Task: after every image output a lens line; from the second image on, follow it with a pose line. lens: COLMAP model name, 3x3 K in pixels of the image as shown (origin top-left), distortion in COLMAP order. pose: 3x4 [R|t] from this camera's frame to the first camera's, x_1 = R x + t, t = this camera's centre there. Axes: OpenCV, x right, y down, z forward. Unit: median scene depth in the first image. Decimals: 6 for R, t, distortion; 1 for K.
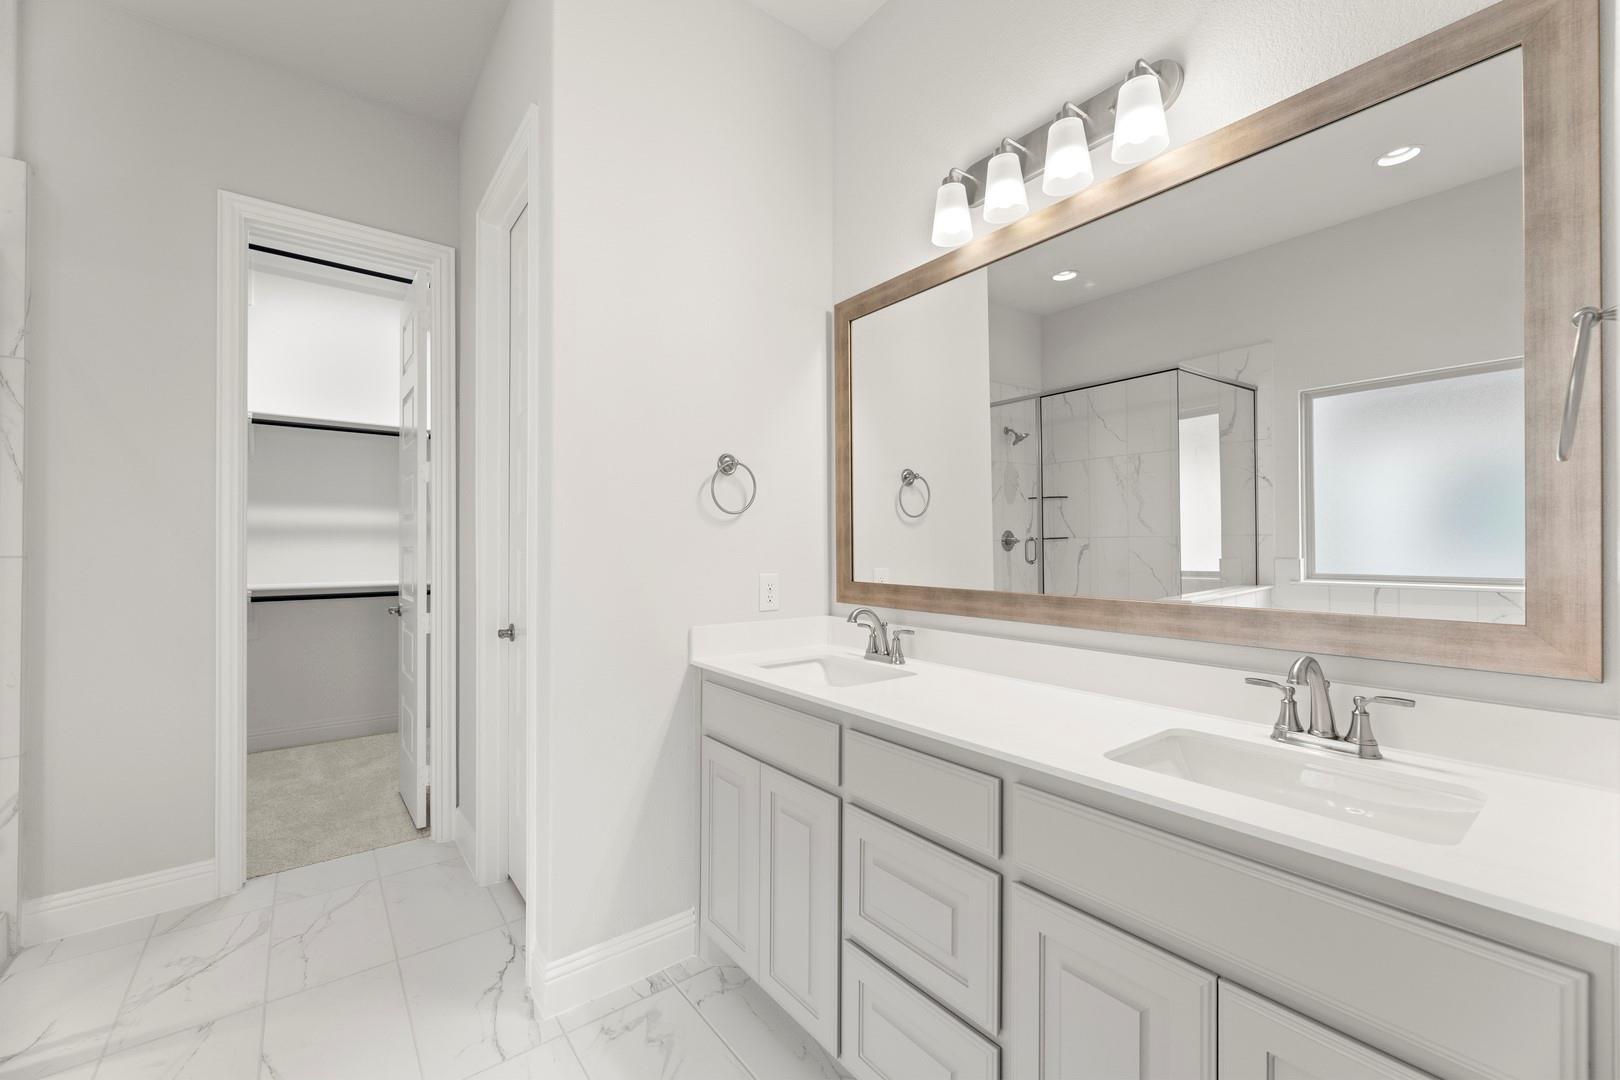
lens RADIAL K [[676.0, 0, 833.4], [0, 676.0, 554.1], [0, 0, 1]] dist [-0.000348, -0.000407]
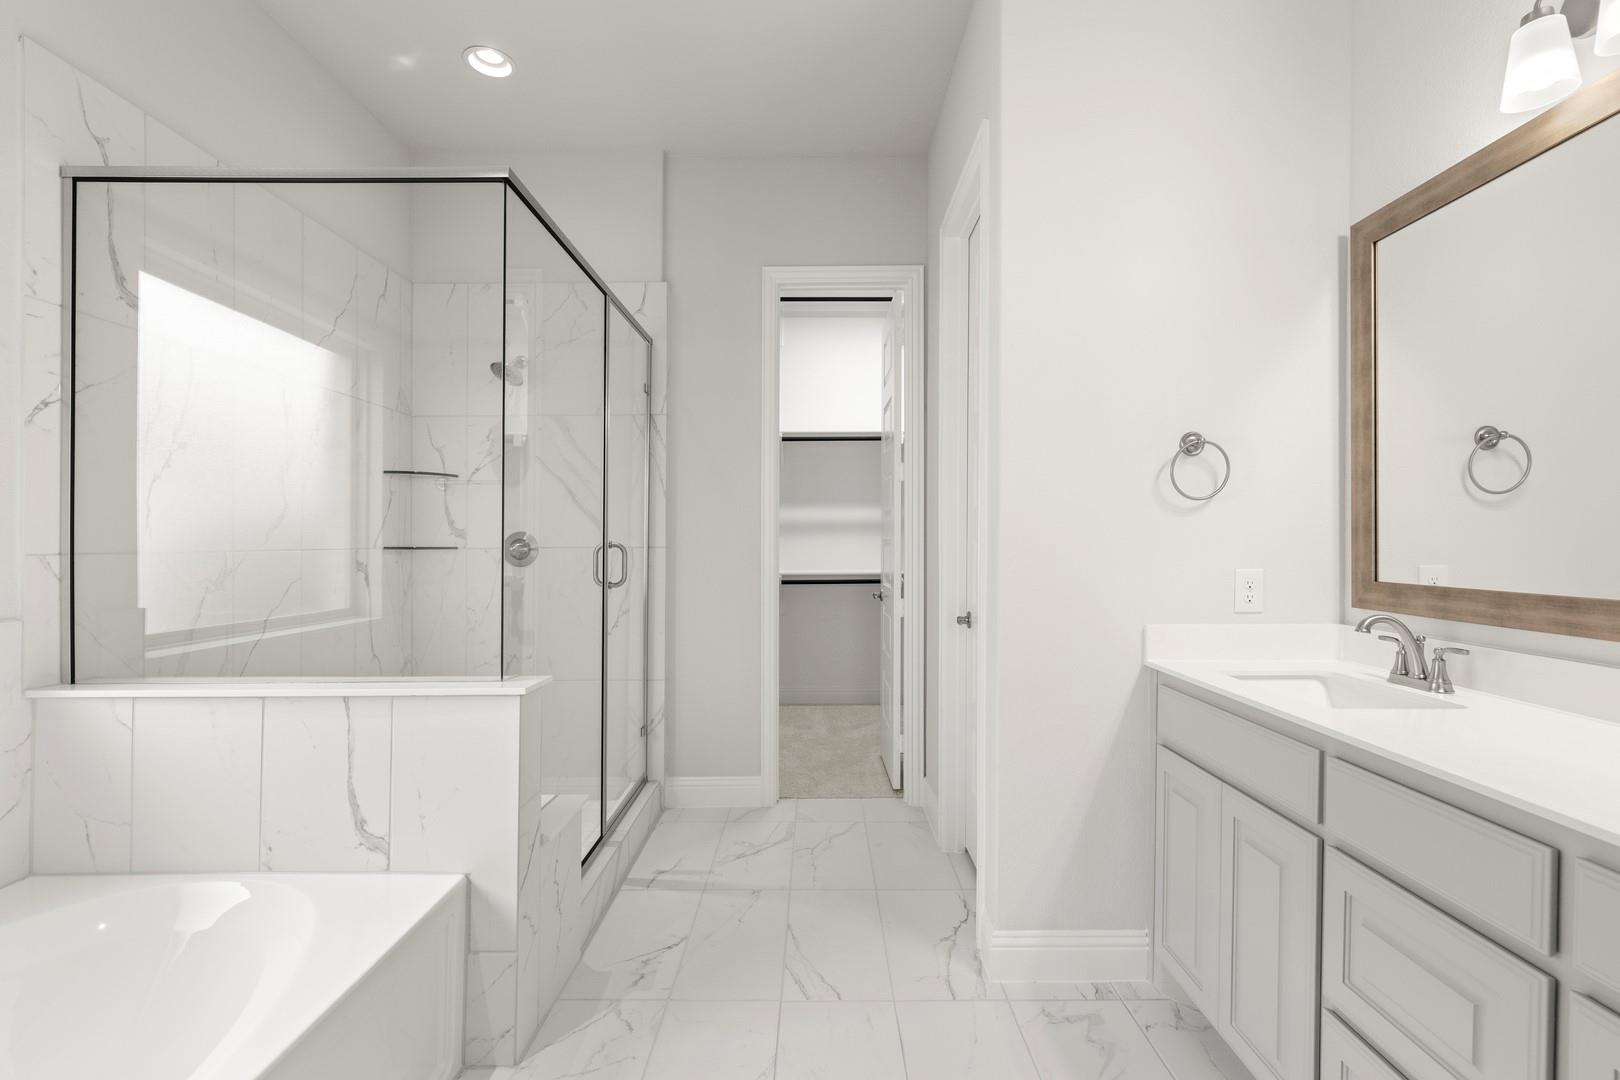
lens RADIAL K [[741.9, 0, 814.6], [0, 741.9, 551.1], [0, 0, 1]] dist [0.000192, -0.000093]
pose [[0.786442, 0.004376, -0.617649, 0.055932], [-0.000815, 0.999981, 0.006046, 0.001518], [0.617664, -0.004251, 0.786431, -0.068092]]
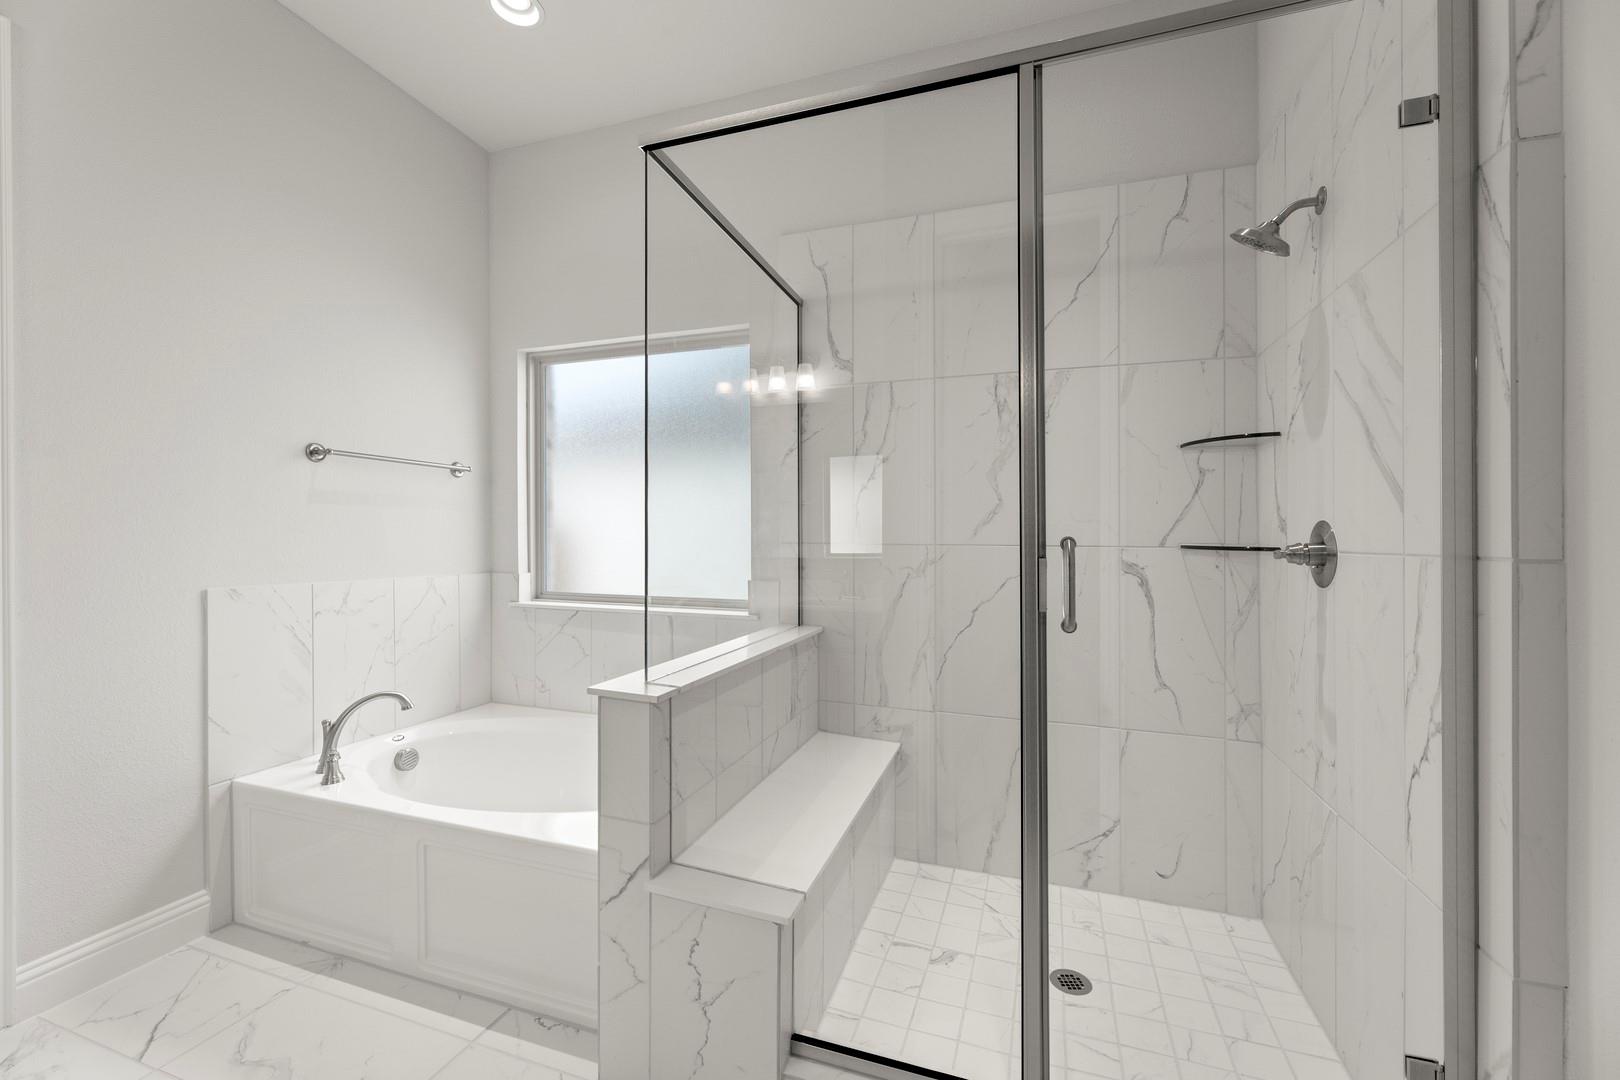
lens RADIAL K [[650.9, 0, 807.1], [0, 650.9, 537.7], [0, 0, 1]] dist [0.000279, 0.000161]
pose [[-0.839520, -0.010585, -0.543226, -0.404351], [-0.013341, 0.999910, 0.001133, -0.001175], [0.543165, 0.008198, -0.839586, 0.845359]]
